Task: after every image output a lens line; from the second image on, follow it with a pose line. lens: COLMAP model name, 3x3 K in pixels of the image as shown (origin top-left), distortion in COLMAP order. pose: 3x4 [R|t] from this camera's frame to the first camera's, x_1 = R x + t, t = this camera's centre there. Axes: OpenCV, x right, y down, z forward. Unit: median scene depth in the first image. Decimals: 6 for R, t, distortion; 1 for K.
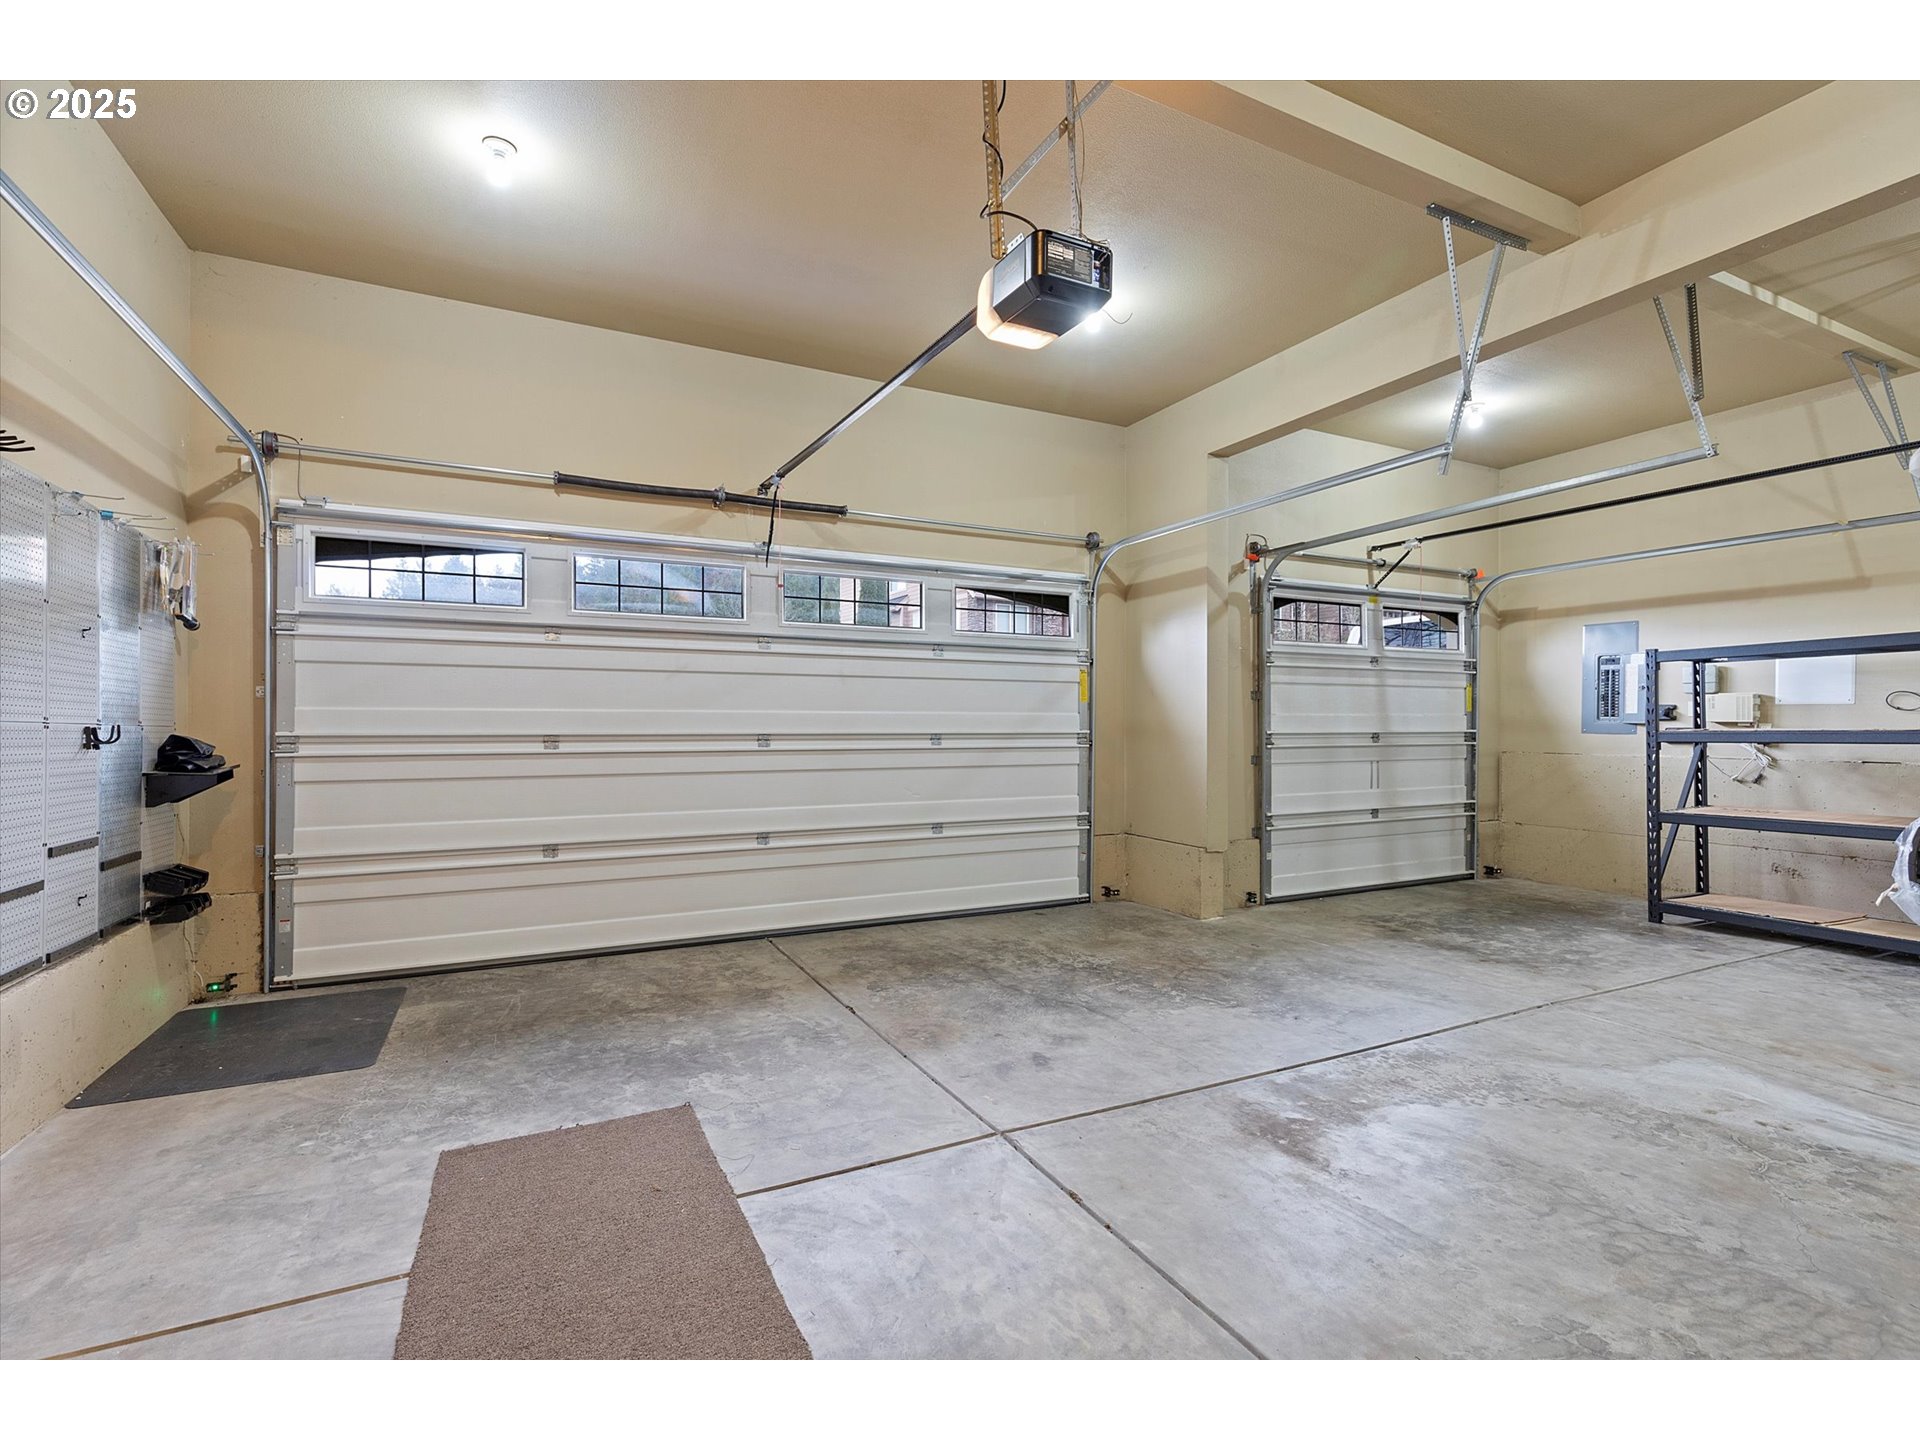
lens RADIAL K [[877.6, 0, 959.7], [0, 877.6, 723.3], [0, 0, 1]] dist [0.008187, -0.001031]
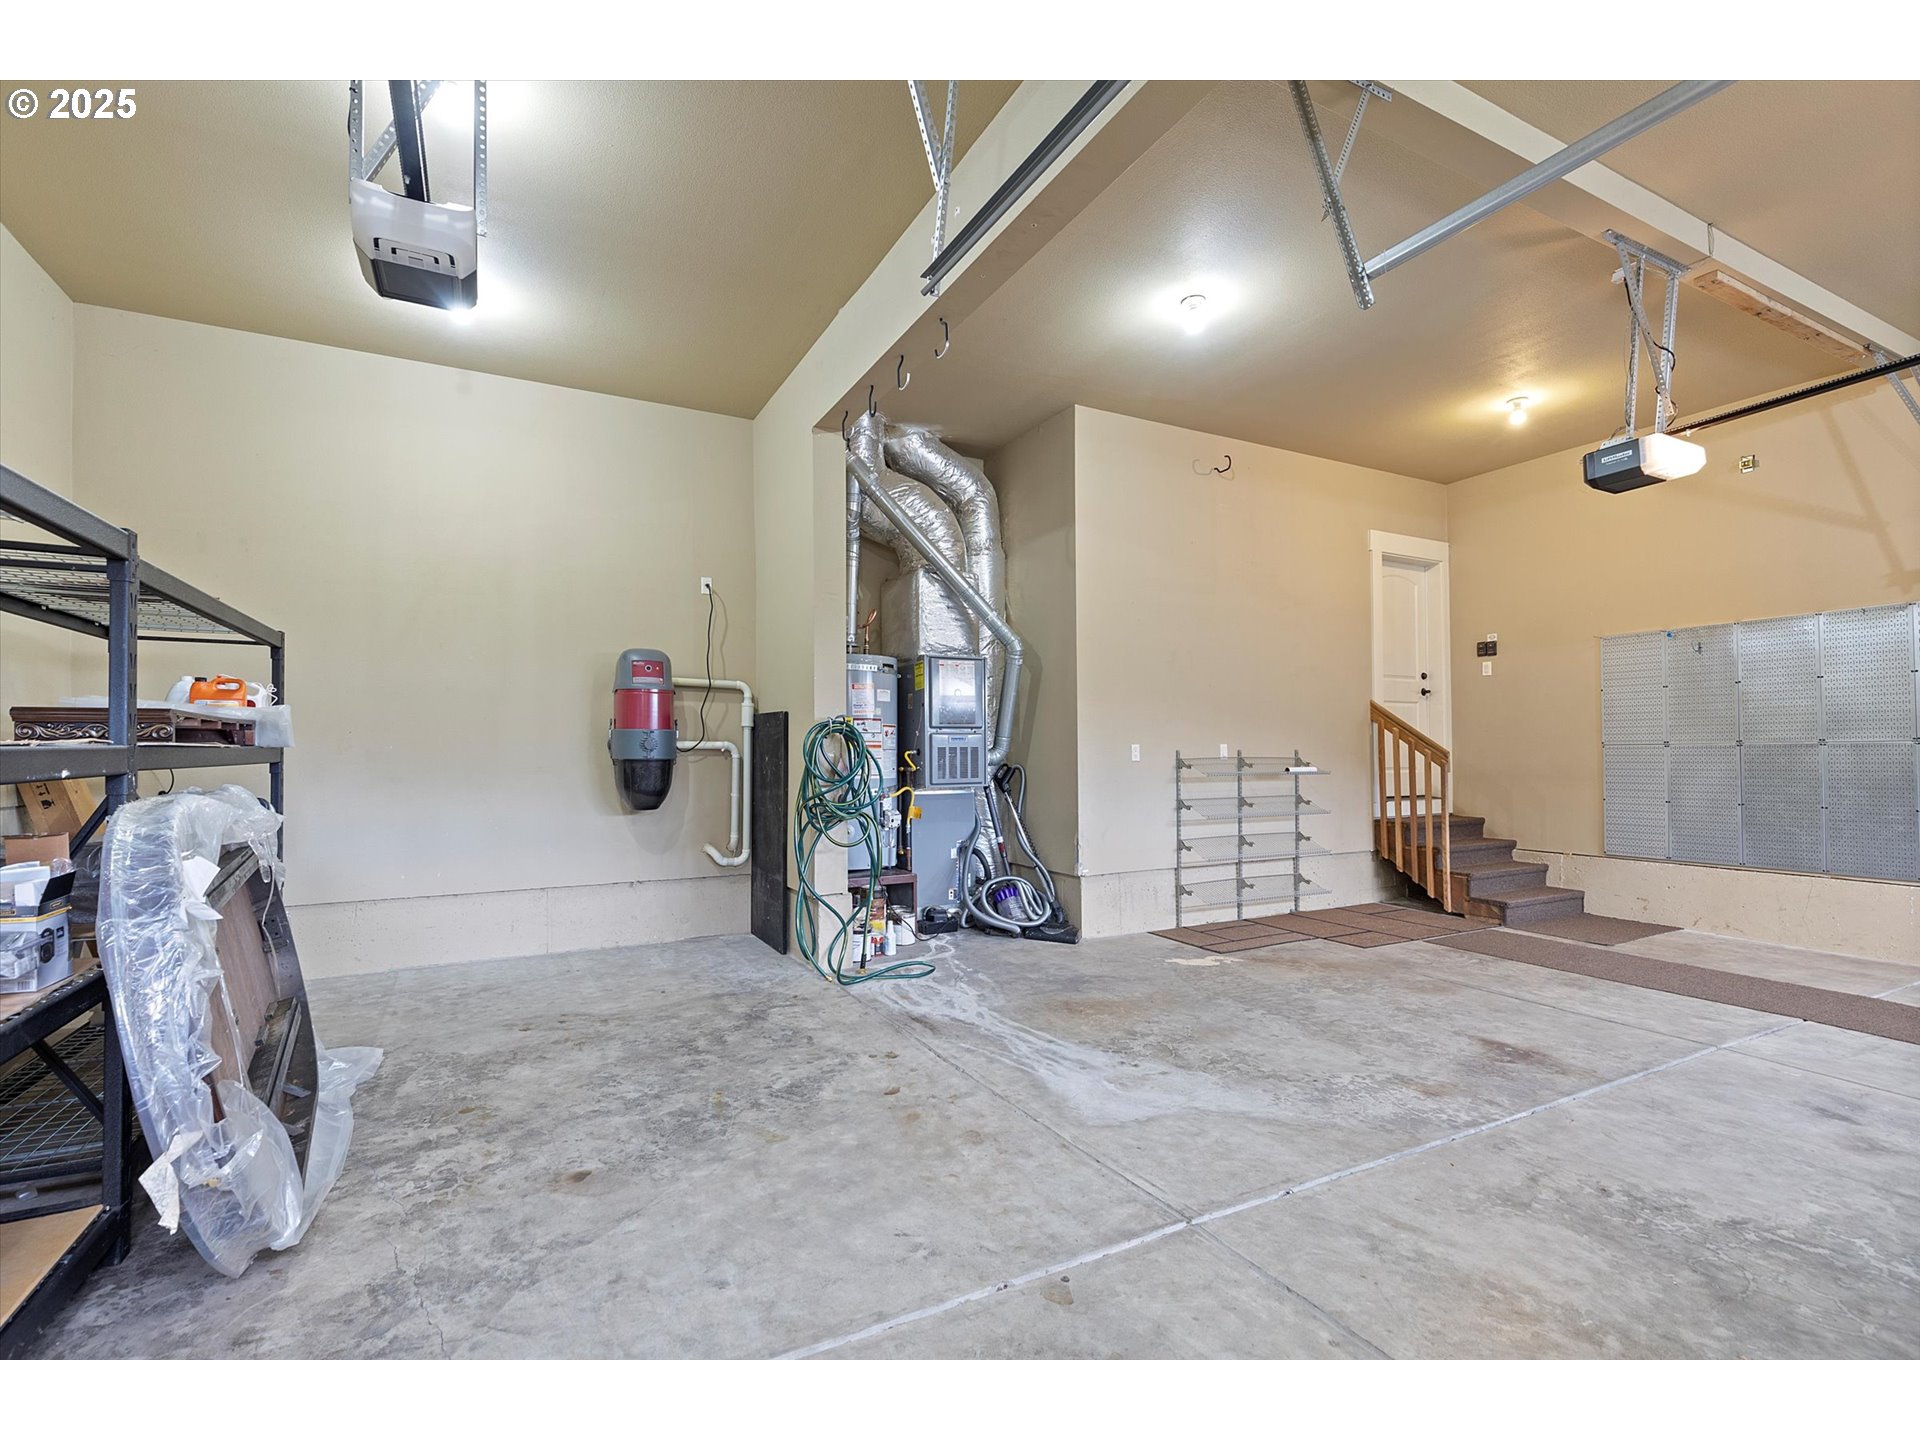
lens RADIAL K [[877.6, 0, 959.0], [0, 877.6, 726.6], [0, 0, 1]] dist [0.008187, -0.001031]
pose [[-0.999733, -0.000988, -0.023088, 1.076730], [-0.000272, 0.999519, -0.030995, 0.017484], [0.023108, -0.030981, -0.999253, 2.032357]]
